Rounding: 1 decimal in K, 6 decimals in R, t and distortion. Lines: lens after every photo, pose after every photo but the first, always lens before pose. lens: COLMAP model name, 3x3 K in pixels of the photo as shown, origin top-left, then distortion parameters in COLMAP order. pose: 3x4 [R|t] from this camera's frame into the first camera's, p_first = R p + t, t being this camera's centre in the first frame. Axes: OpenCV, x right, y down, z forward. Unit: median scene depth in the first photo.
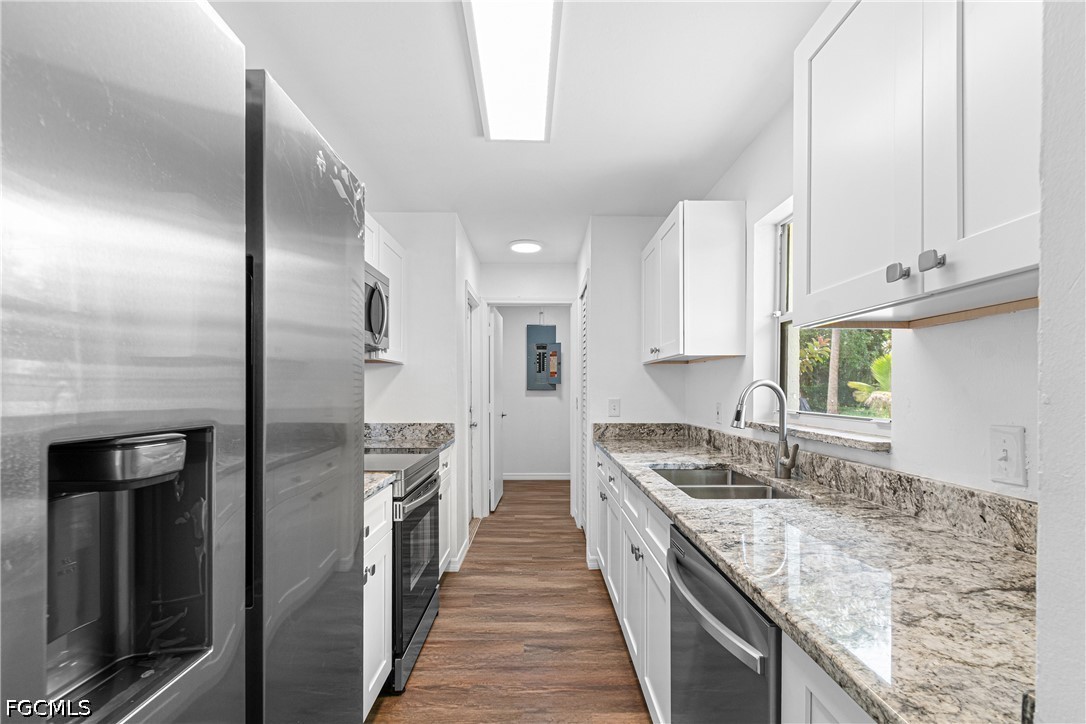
lens RADIAL K [[494.3, 0, 520.2], [0, 494.3, 369.6], [0, 0, 1]] dist [0.001525, -0.000816]
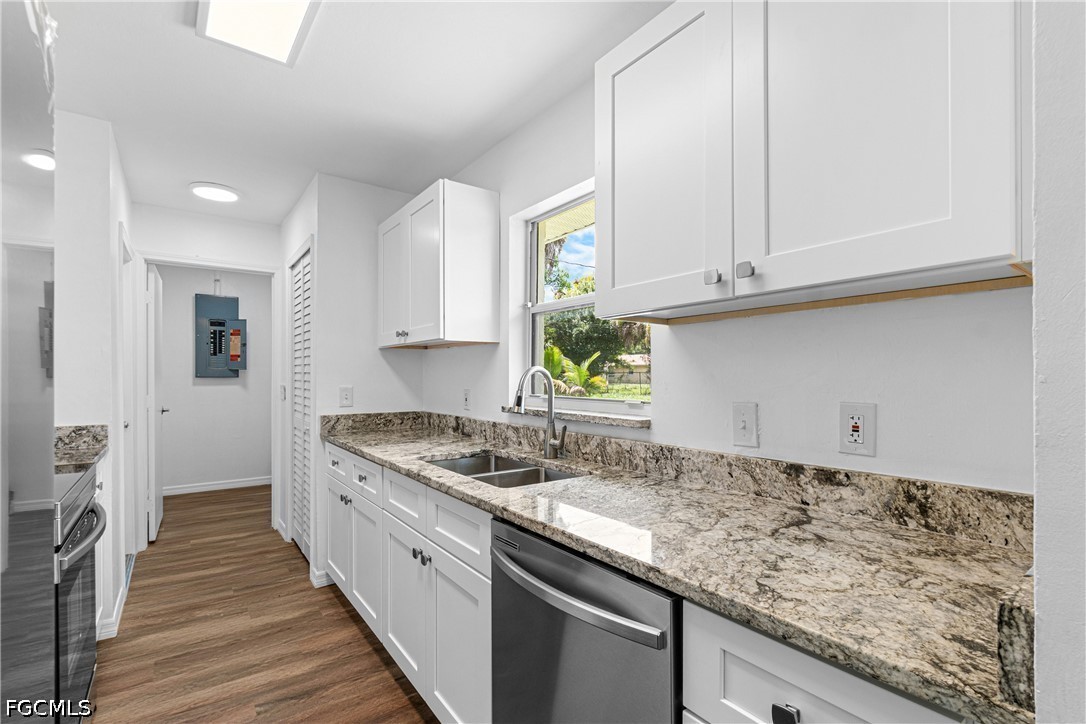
lens RADIAL K [[514.6, 0, 540.9], [0, 514.6, 360.0], [0, 0, 1]] dist [0.013611, -0.009036]
pose [[0.807737, 0.018137, 0.589264, -0.120016], [-0.022833, 0.999739, 0.000526, 0.005136], [-0.589101, -0.013880, 0.807941, 0.093522]]
